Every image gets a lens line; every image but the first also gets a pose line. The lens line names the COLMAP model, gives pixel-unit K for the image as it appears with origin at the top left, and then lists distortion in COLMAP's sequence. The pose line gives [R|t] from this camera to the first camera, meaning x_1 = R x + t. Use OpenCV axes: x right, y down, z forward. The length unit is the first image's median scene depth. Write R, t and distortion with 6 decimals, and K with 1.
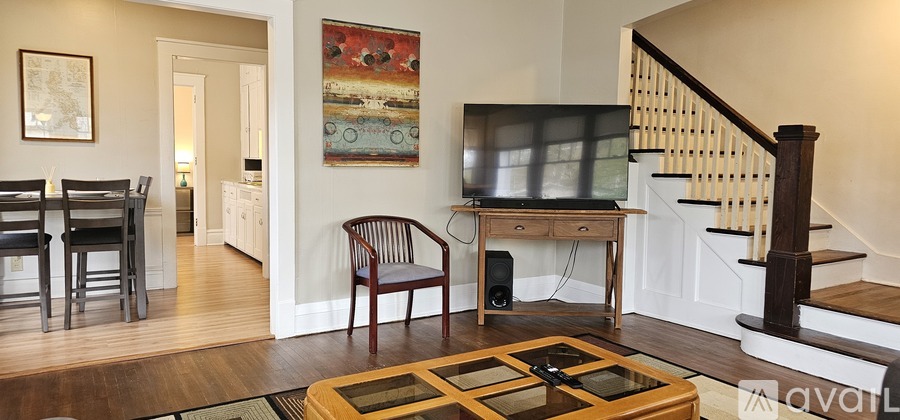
lens RADIAL K [[590.4, 0, 450.5], [0, 590.4, 207.9], [0, 0, 1]] dist [0.074983, 0.000191]
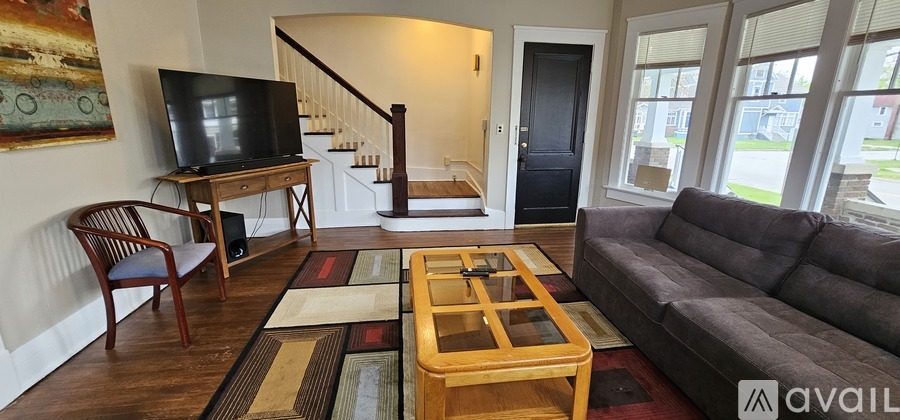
lens RADIAL K [[368.0, 0, 451.5], [0, 368.0, 209.9], [0, 0, 1]] dist [-0.002470, -0.000511]
pose [[0.401536, -0.241001, 0.883565, -0.373601], [0.061399, 0.969669, 0.236584, -0.069539], [-0.913783, -0.040747, 0.404154, 0.337316]]
